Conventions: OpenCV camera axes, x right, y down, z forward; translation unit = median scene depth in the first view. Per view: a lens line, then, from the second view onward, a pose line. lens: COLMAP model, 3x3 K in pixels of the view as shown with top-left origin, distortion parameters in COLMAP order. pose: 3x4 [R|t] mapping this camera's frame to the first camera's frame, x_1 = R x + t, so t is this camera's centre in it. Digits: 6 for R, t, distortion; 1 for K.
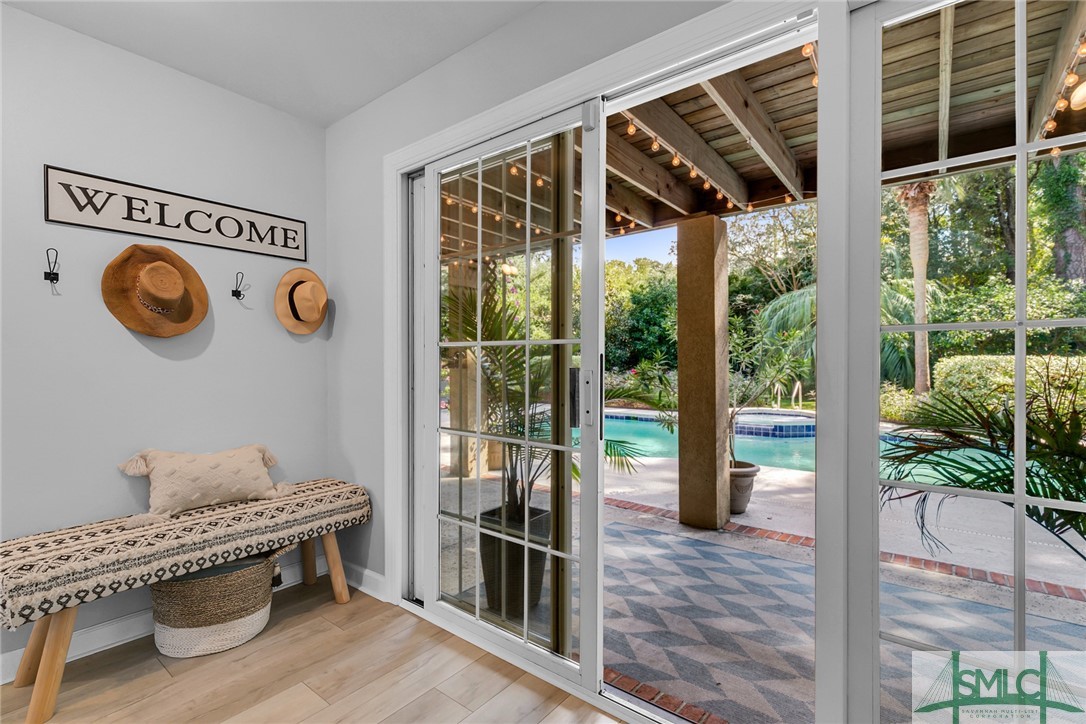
lens RADIAL K [[492.5, 0, 550.5], [0, 492.5, 360.9], [0, 0, 1]] dist [-0.000690, 0.000026]
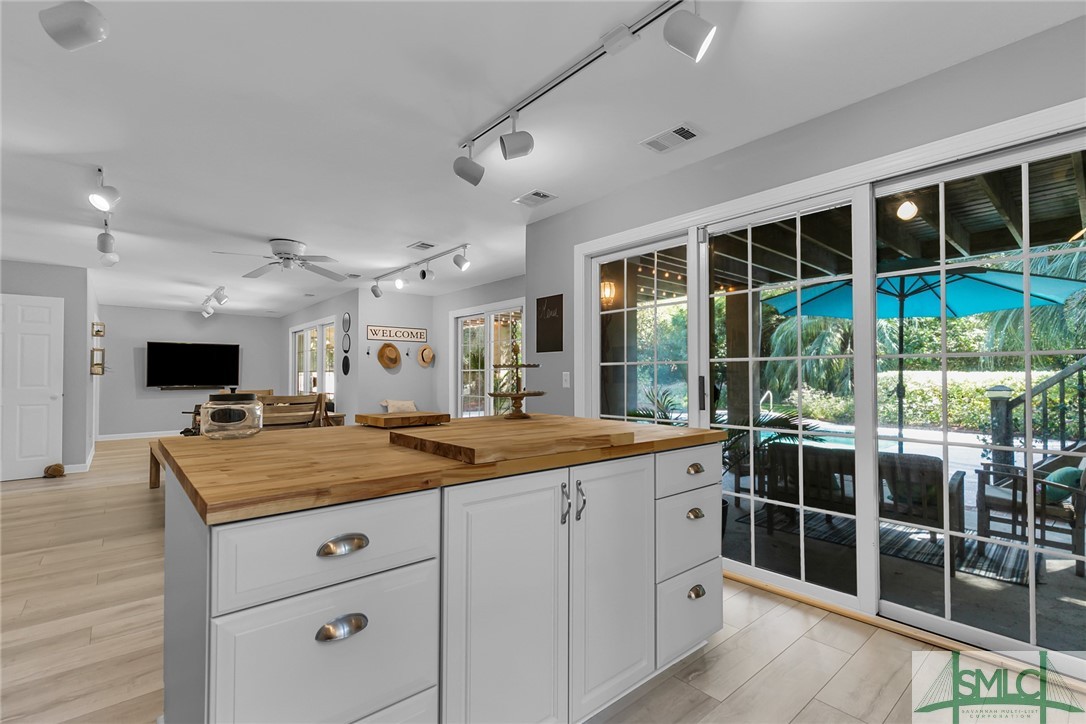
lens RADIAL K [[492.5, 0, 547.0], [0, 492.5, 365.0], [0, 0, 1]] dist [-0.000690, 0.000026]
pose [[0.983386, 0.004259, -0.181474, 0.912634], [-0.006717, 0.999894, -0.012934, -0.030049], [0.181400, 0.013938, 0.983311, -2.148040]]
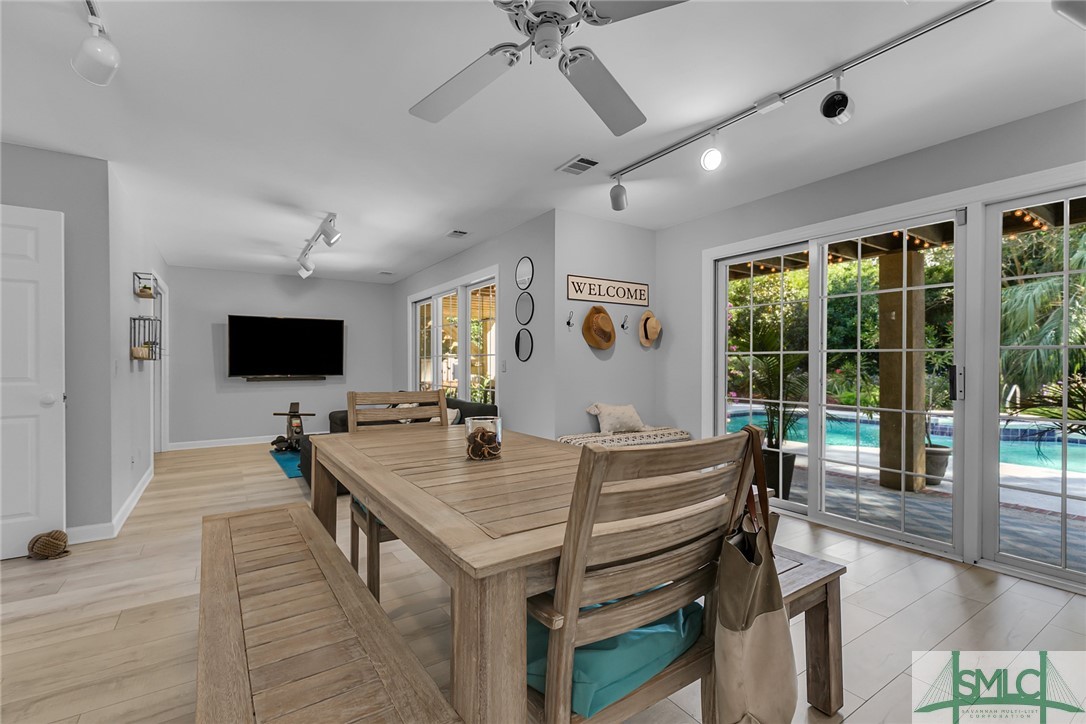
lens RADIAL K [[492.5, 0, 544.7], [0, 492.5, 362.9], [0, 0, 1]] dist [-0.000690, 0.000026]
pose [[0.950290, 0.010722, -0.311183, -0.336604], [-0.008412, 0.999926, 0.008766, -0.006804], [0.311254, -0.005713, 0.950310, -0.979027]]
